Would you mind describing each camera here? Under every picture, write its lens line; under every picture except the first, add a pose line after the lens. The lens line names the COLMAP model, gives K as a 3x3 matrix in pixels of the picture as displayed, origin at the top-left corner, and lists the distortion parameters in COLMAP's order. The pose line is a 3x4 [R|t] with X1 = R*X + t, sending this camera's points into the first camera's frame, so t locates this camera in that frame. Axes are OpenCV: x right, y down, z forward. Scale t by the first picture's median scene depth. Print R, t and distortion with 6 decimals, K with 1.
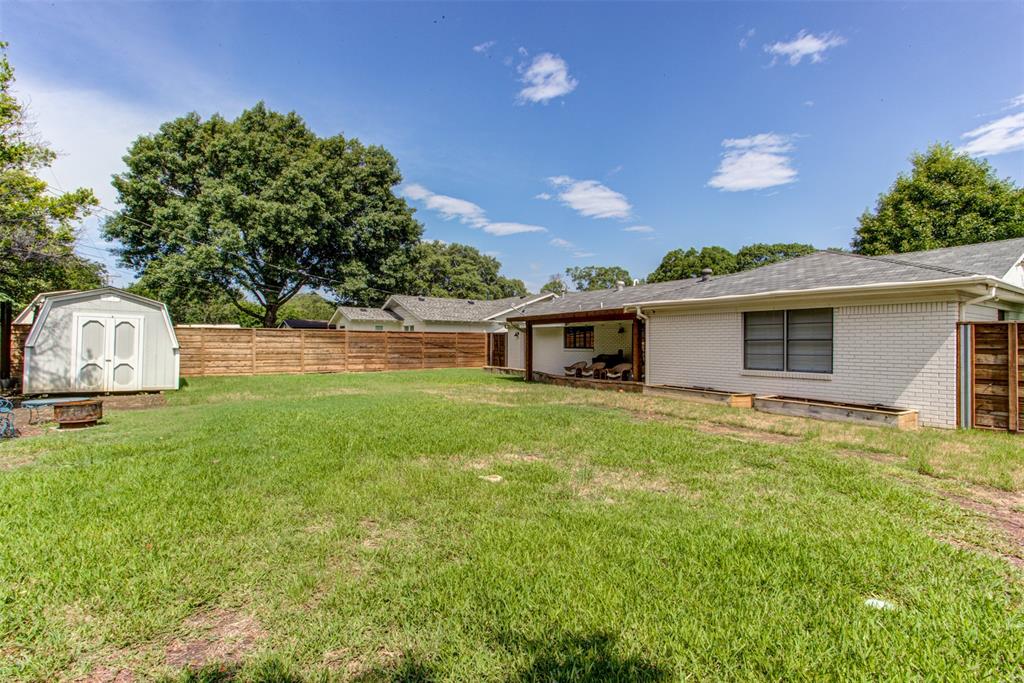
lens RADIAL K [[491.8, 0, 514.9], [0, 491.8, 341.0], [0, 0, 1]] dist [-0.055964, 0.034246]
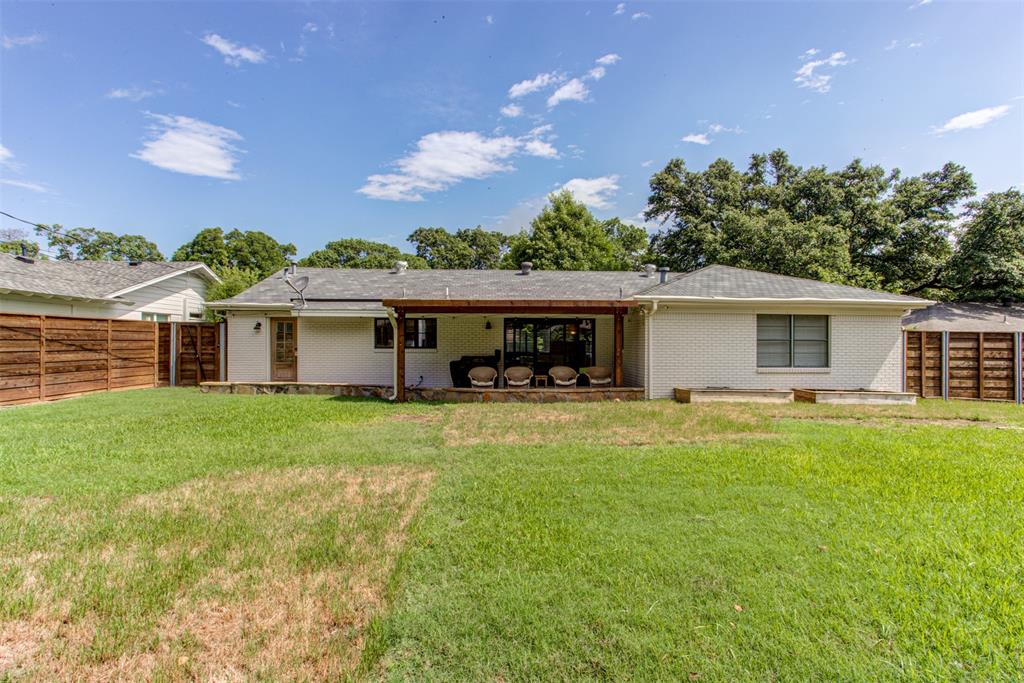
lens RADIAL K [[491.8, 0, 514.9], [0, 491.8, 341.0], [0, 0, 1]] dist [-0.055964, 0.034246]
pose [[0.525940, 0.000344, 0.850522, -0.415289], [-0.007168, 0.999966, 0.004028, -0.000192], [-0.850492, -0.008216, 0.525924, 0.513474]]
